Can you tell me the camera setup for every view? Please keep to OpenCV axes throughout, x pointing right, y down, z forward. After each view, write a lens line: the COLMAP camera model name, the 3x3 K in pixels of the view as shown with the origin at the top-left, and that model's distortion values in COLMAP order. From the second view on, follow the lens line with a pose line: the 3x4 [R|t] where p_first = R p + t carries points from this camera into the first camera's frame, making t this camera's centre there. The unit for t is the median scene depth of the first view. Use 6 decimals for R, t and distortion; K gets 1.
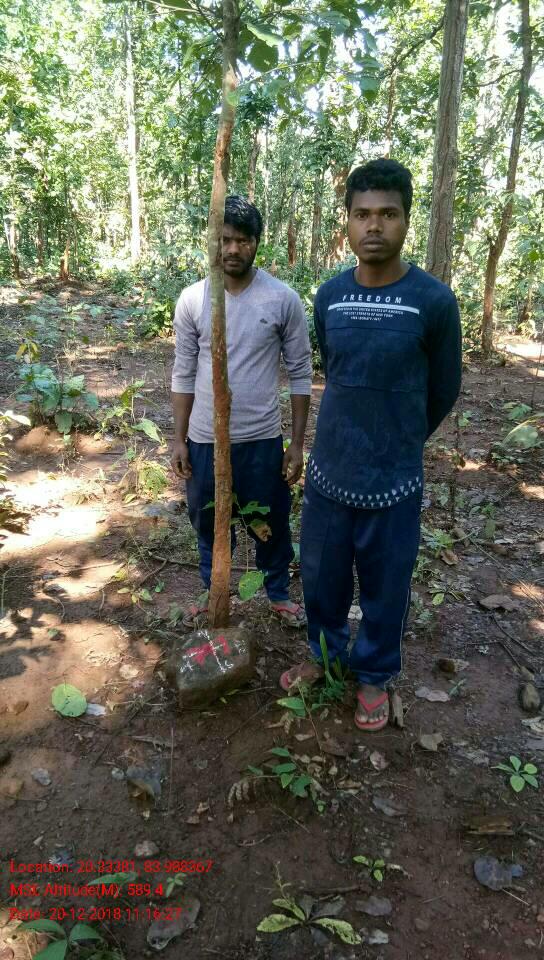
lens RADIAL K [[750.9, 0, 275.1], [0, 750.9, 481.8], [0, 0, 1]] dist [0.106527, -0.148857]
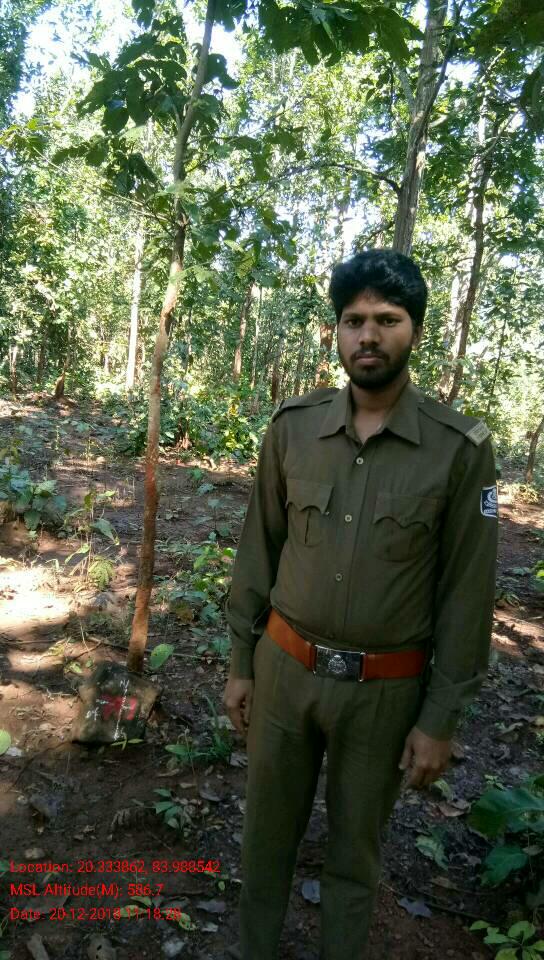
lens RADIAL K [[750.9, 0, 275.1], [0, 750.9, 481.8], [0, 0, 1]] dist [0.106527, -0.148857]
pose [[0.996074, 0.086637, 0.018171, 0.047464], [-0.082181, 0.981319, -0.173955, 0.029525], [-0.032902, 0.171779, 0.984586, -0.104545]]
